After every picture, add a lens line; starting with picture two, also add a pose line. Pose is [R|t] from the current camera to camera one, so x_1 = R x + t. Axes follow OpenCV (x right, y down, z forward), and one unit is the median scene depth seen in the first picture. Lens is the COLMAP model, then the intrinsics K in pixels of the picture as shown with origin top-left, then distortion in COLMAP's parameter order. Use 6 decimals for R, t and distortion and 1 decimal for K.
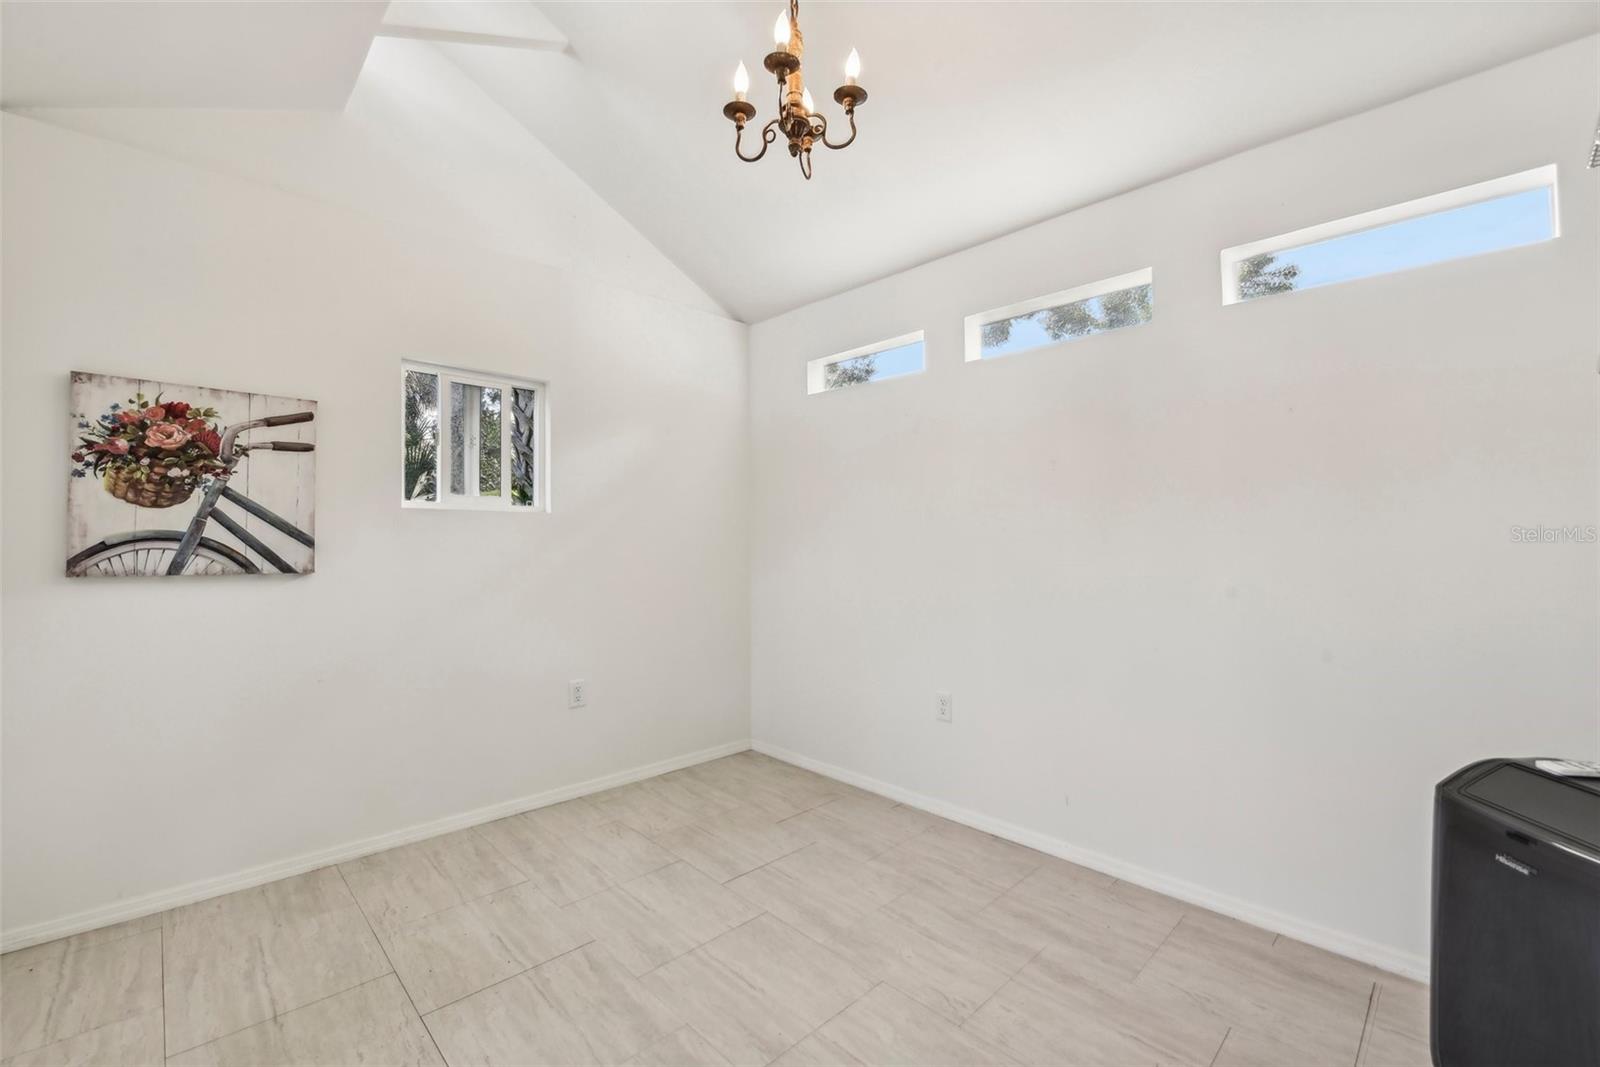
lens RADIAL K [[666.9, 0, 801.7], [0, 666.9, 527.1], [0, 0, 1]] dist [-0.012005, -0.000111]
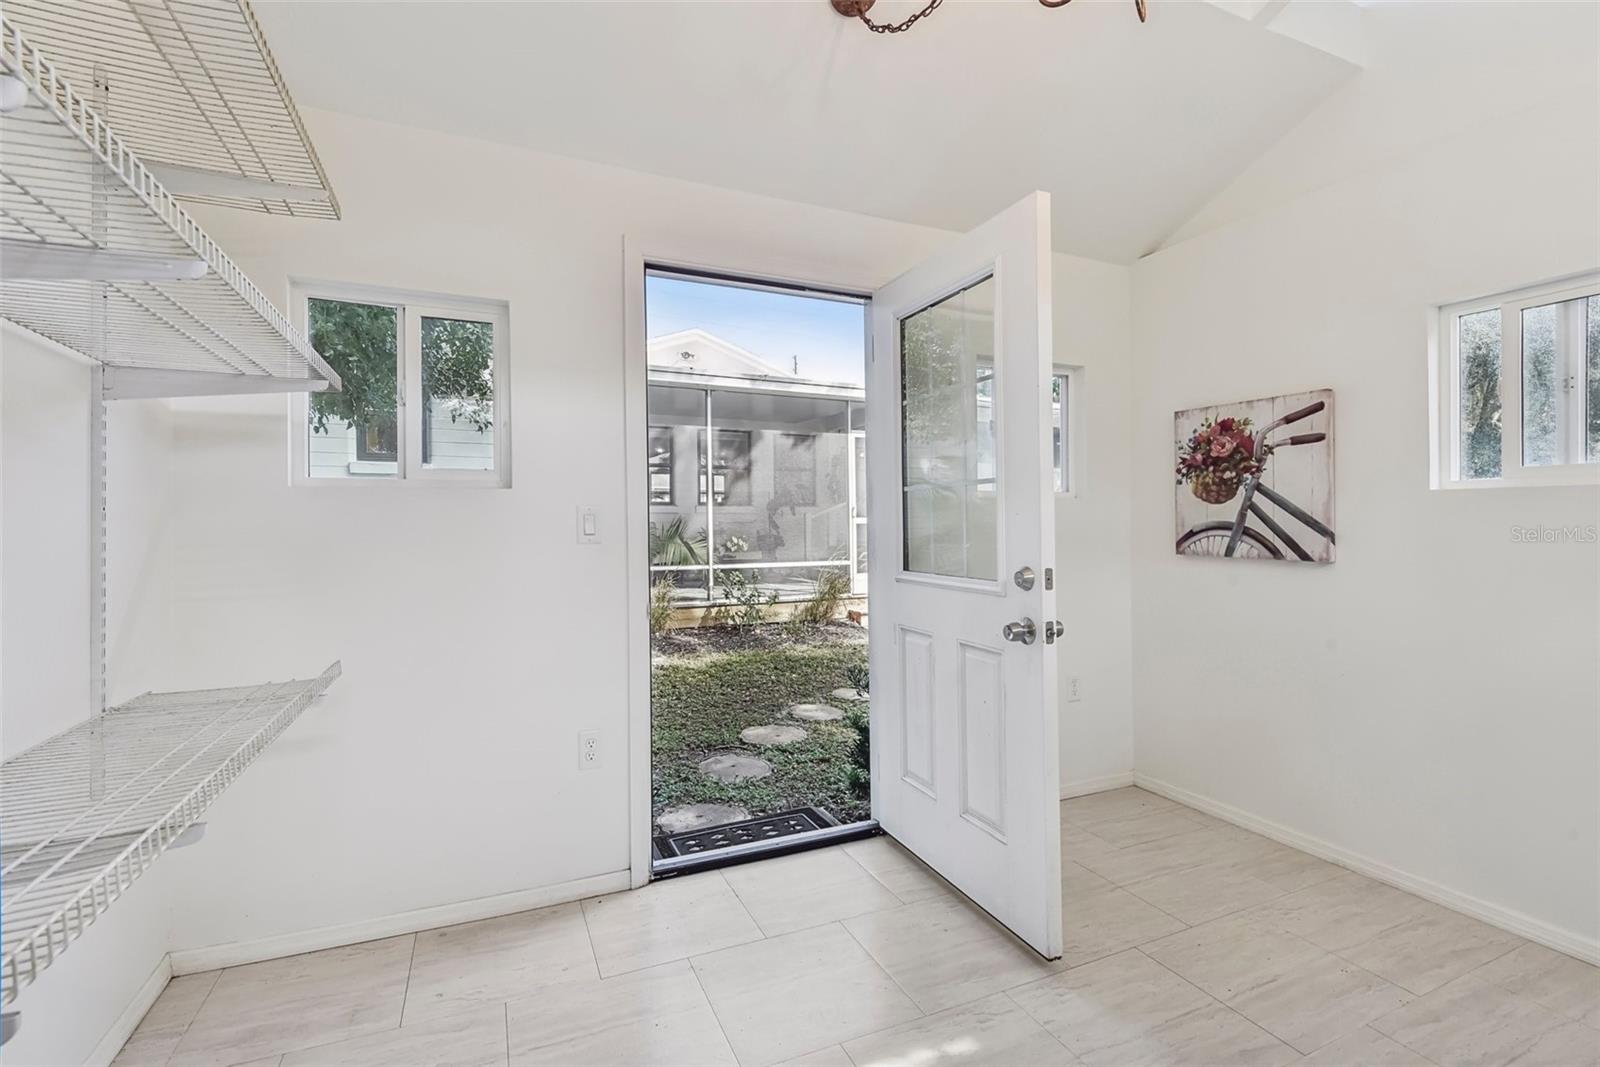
lens RADIAL K [[734.1, 0, 799.5], [0, 734.1, 532.5], [0, 0, 1]] dist [0.009970, -0.000940]
pose [[-0.331858, 0.008326, -0.943293, 0.632921], [0.015737, 0.999871, 0.003290, 0.009292], [0.943198, -0.013752, -0.331946, 0.689022]]
